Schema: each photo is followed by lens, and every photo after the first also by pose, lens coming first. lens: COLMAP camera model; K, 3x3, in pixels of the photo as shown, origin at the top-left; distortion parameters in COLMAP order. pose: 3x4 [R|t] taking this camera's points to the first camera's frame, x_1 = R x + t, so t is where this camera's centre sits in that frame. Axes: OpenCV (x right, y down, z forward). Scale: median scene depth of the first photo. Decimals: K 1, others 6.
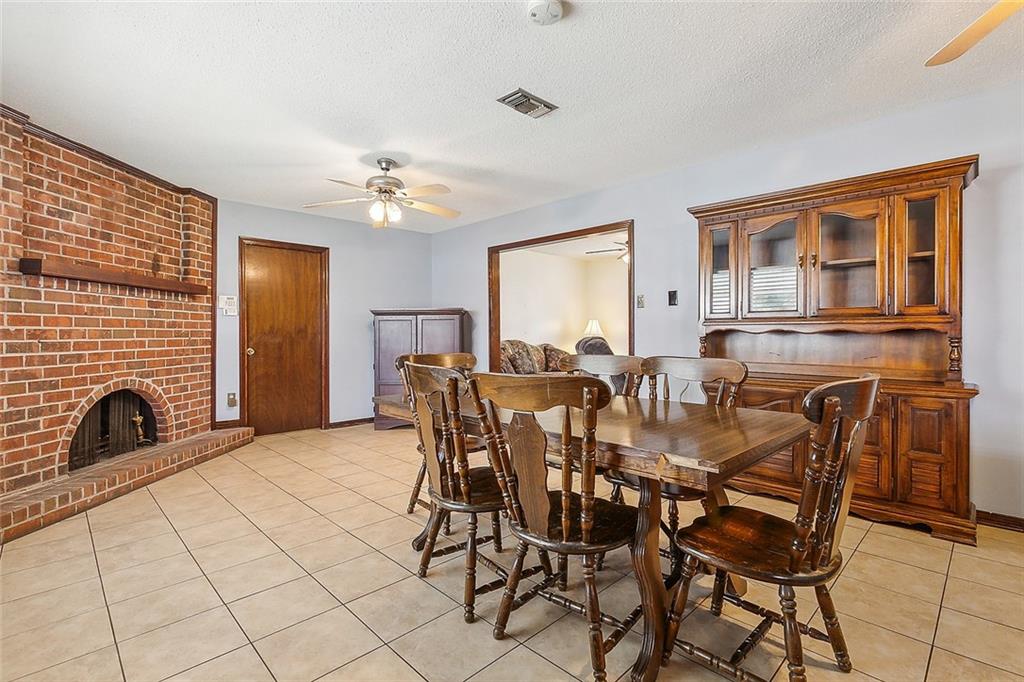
lens RADIAL K [[478.9, 0, 508.8], [0, 478.9, 333.3], [0, 0, 1]] dist [-0.016887, 0.007907]
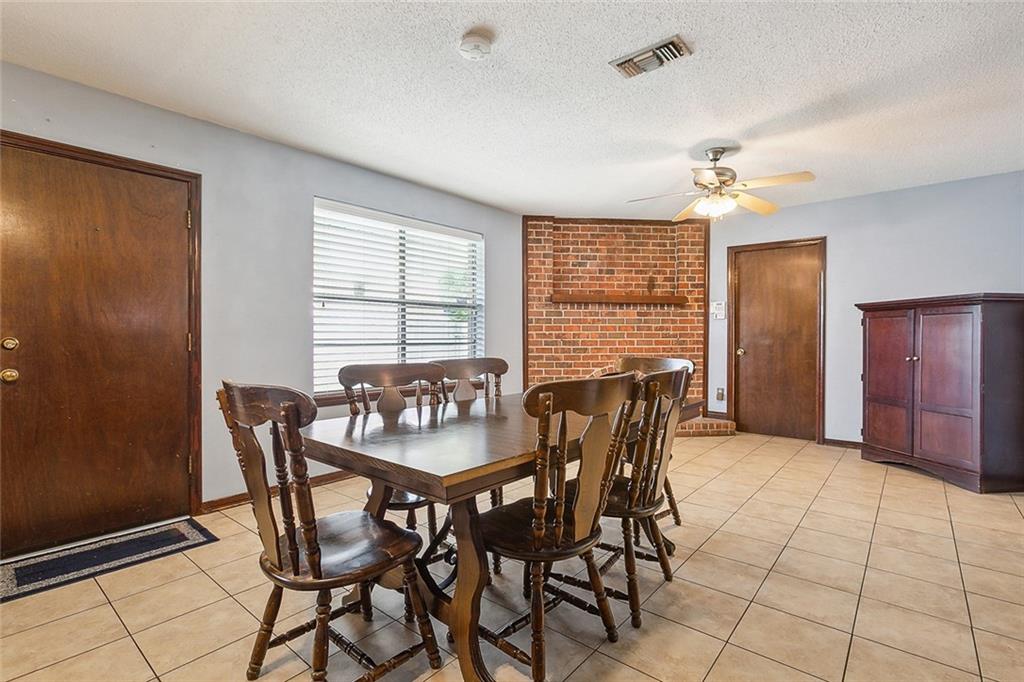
lens RADIAL K [[478.9, 0, 520.9], [0, 478.9, 340.7], [0, 0, 1]] dist [-0.016887, 0.007907]
pose [[0.115749, 0.013048, -0.993193, 0.572402], [0.002024, 0.999909, 0.013372, -0.003201], [0.993276, -0.003558, 0.115712, 0.471639]]
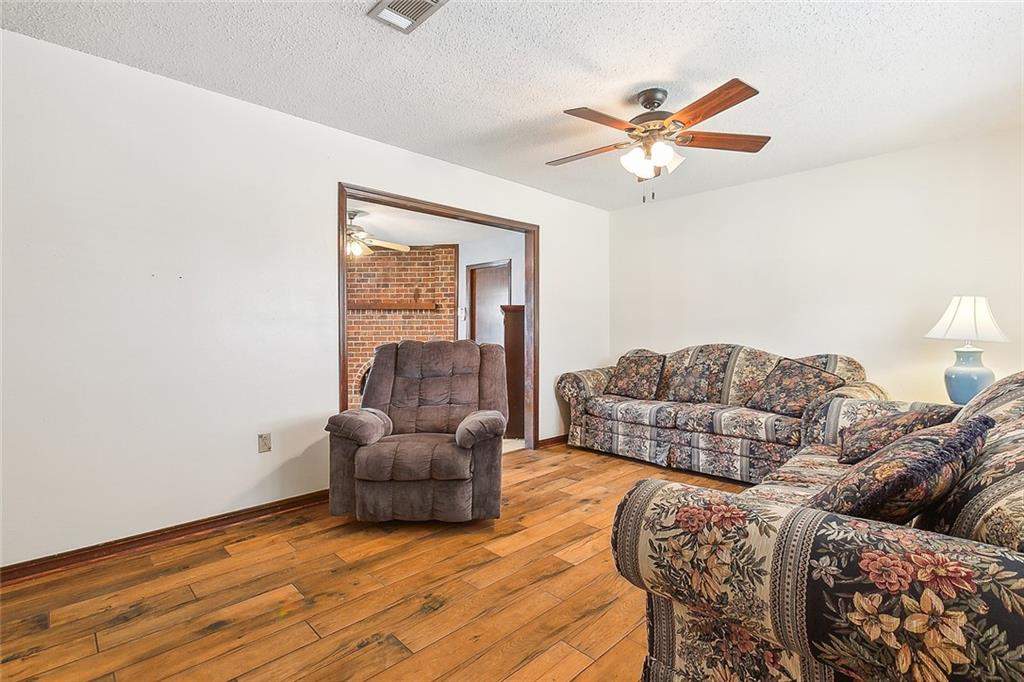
lens RADIAL K [[478.9, 0, 511.5], [0, 478.9, 333.7], [0, 0, 1]] dist [-0.016887, 0.007907]
pose [[0.001226, 0.009434, -0.999955, 1.063838], [0.004466, 0.999945, 0.009440, -0.012601], [0.999989, -0.004477, 0.001184, 1.353352]]
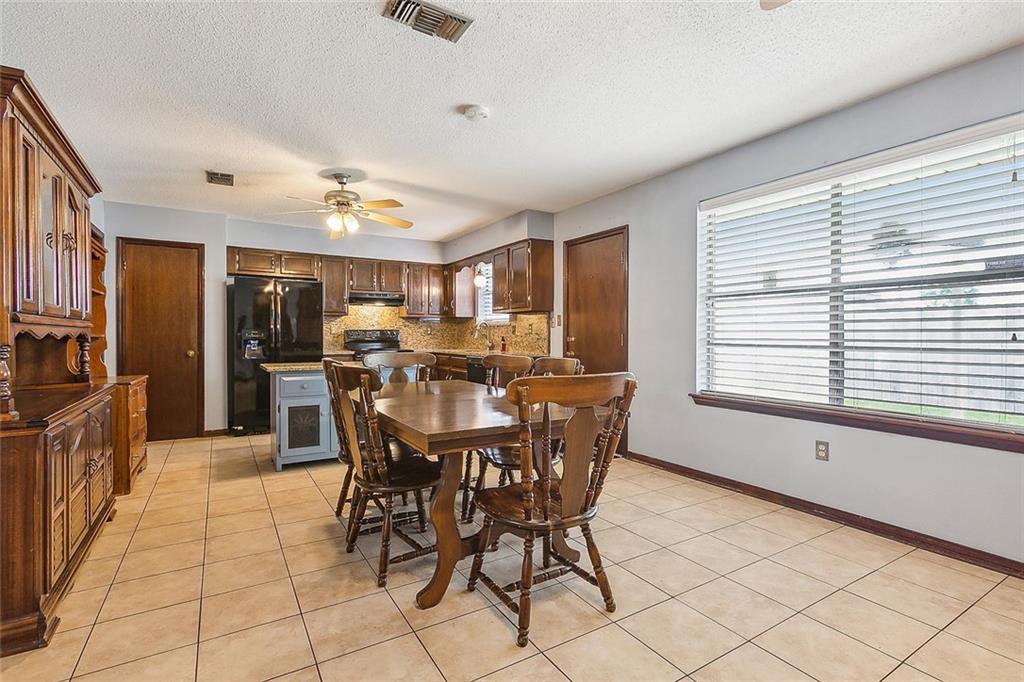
lens RADIAL K [[478.9, 0, 503.6], [0, 478.9, 337.3], [0, 0, 1]] dist [-0.016887, 0.007907]
pose [[-0.973968, 0.002953, 0.226667, -0.165451], [0.003633, 0.999990, 0.002585, -0.001317], [-0.226657, 0.003341, -0.973969, 1.156519]]
